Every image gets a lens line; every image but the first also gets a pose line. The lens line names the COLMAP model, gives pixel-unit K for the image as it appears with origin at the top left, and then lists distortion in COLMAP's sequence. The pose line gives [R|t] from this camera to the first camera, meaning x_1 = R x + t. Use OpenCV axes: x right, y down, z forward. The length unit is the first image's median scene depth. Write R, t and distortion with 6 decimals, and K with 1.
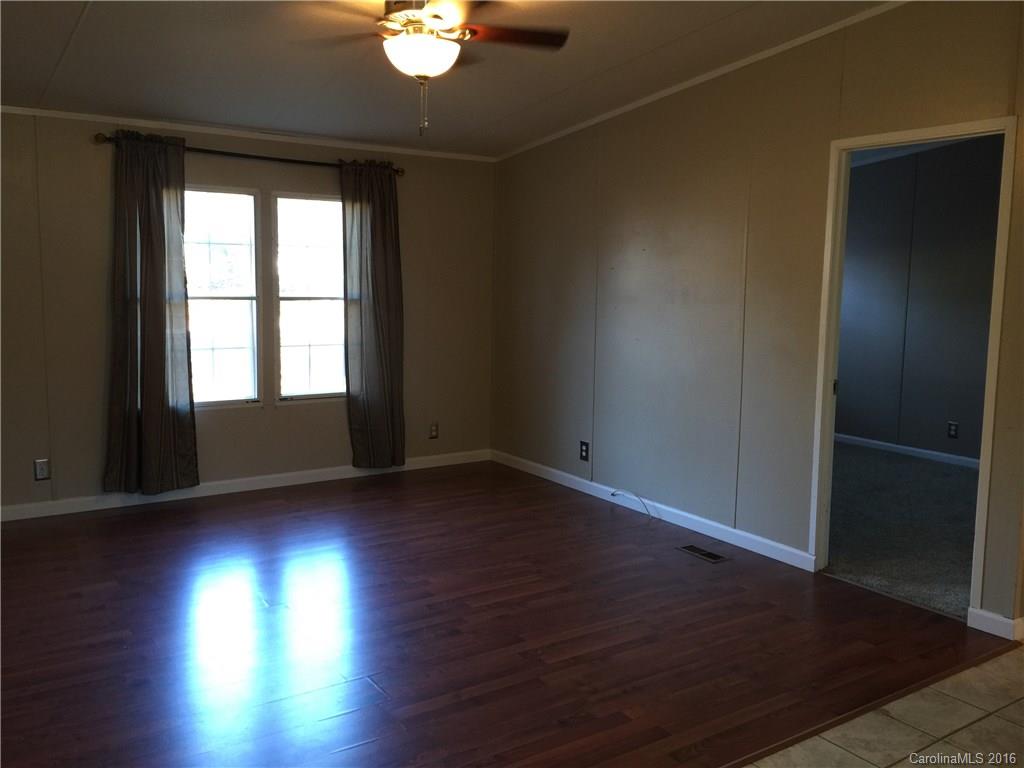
lens RADIAL K [[877.1, 0, 512.3], [0, 877.1, 376.1], [0, 0, 1]] dist [0.068004, -0.099074]
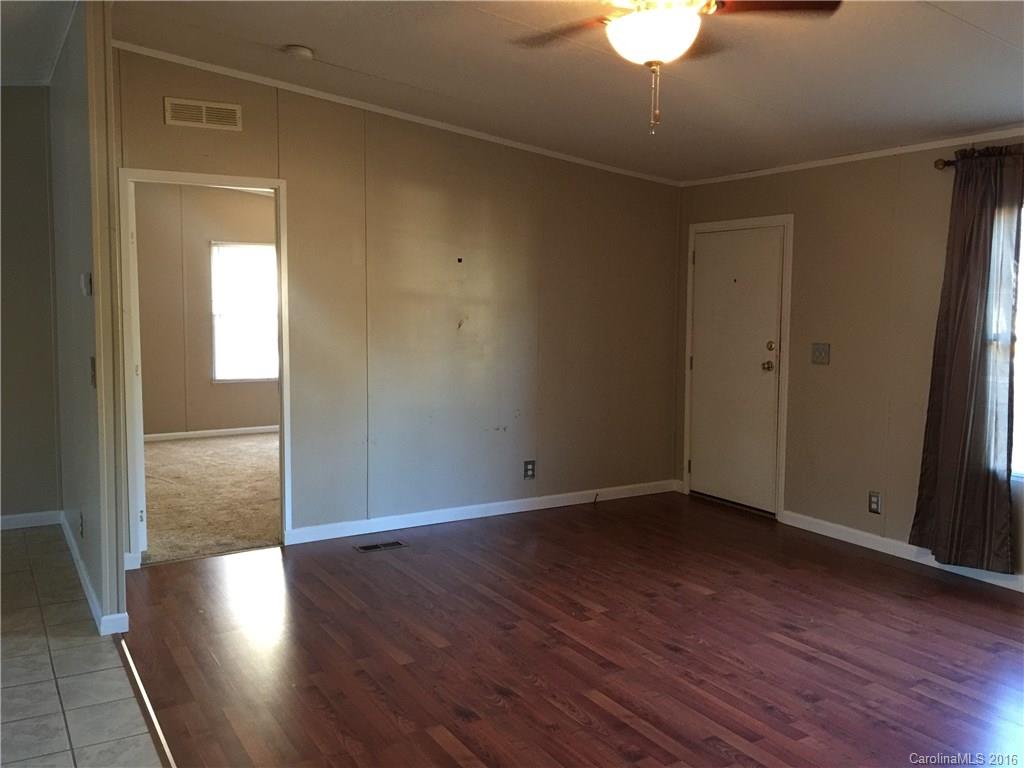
lens RADIAL K [[877.1, 0, 520.4], [0, 877.1, 376.9], [0, 0, 1]] dist [0.068004, -0.099074]
pose [[-0.050457, 0.071426, -0.996169, 0.446691], [-0.128607, 0.988670, 0.077403, -0.057235], [0.990411, 0.132020, -0.040699, 0.569130]]
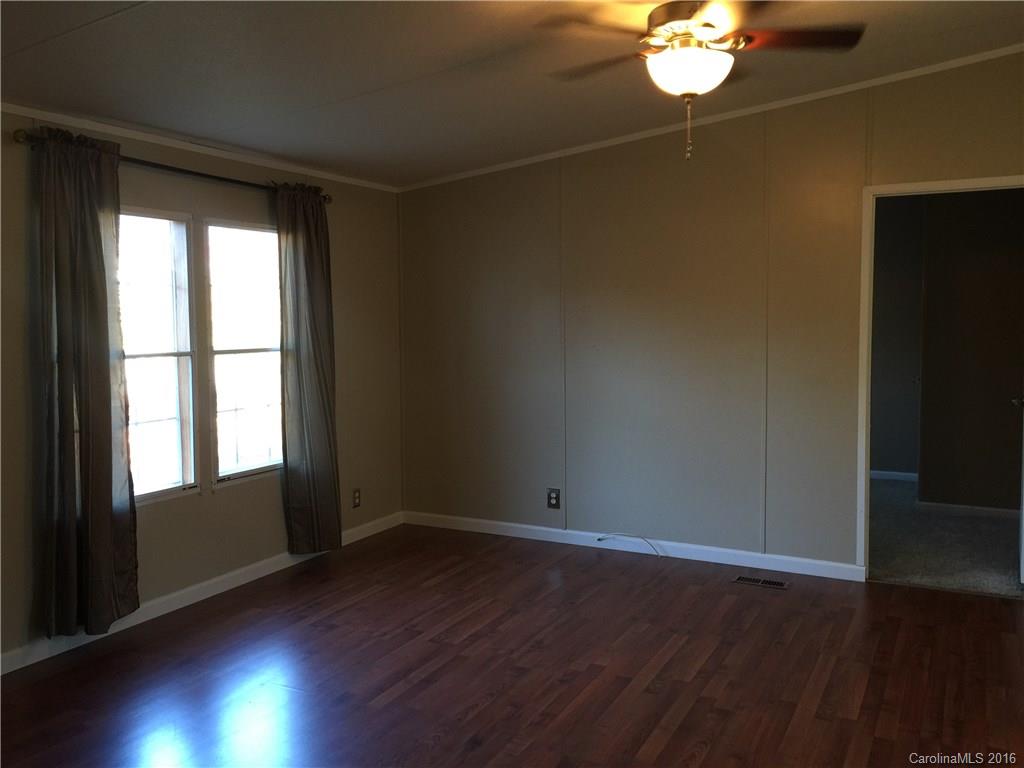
lens RADIAL K [[877.1, 0, 505.1], [0, 877.1, 380.7], [0, 0, 1]] dist [0.068004, -0.099074]
pose [[0.881662, -0.061043, 0.467916, -0.419917], [0.080244, 0.996550, -0.021191, -0.026471], [-0.465009, 0.056231, 0.883519, 0.189563]]
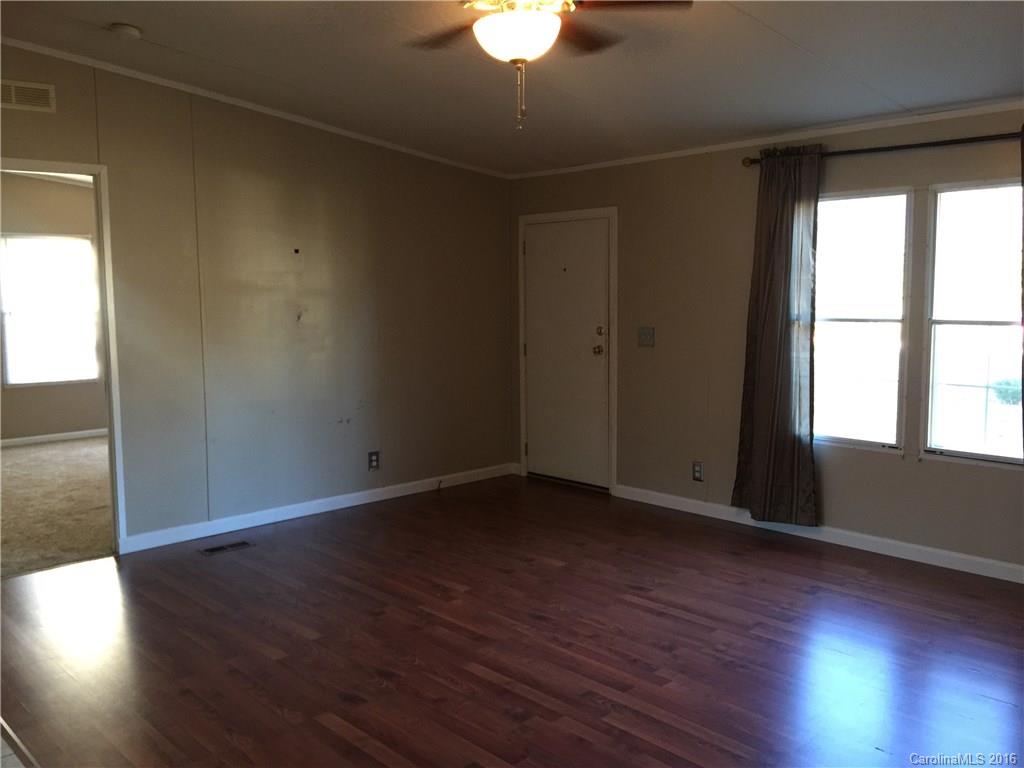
lens RADIAL K [[877.1, 0, 516.6], [0, 877.1, 383.7], [0, 0, 1]] dist [0.068004, -0.099074]
pose [[0.166418, 0.085303, -0.982359, 0.463666], [-0.108050, 0.991829, 0.067821, -0.049002], [0.980117, 0.094857, 0.174275, 0.526647]]
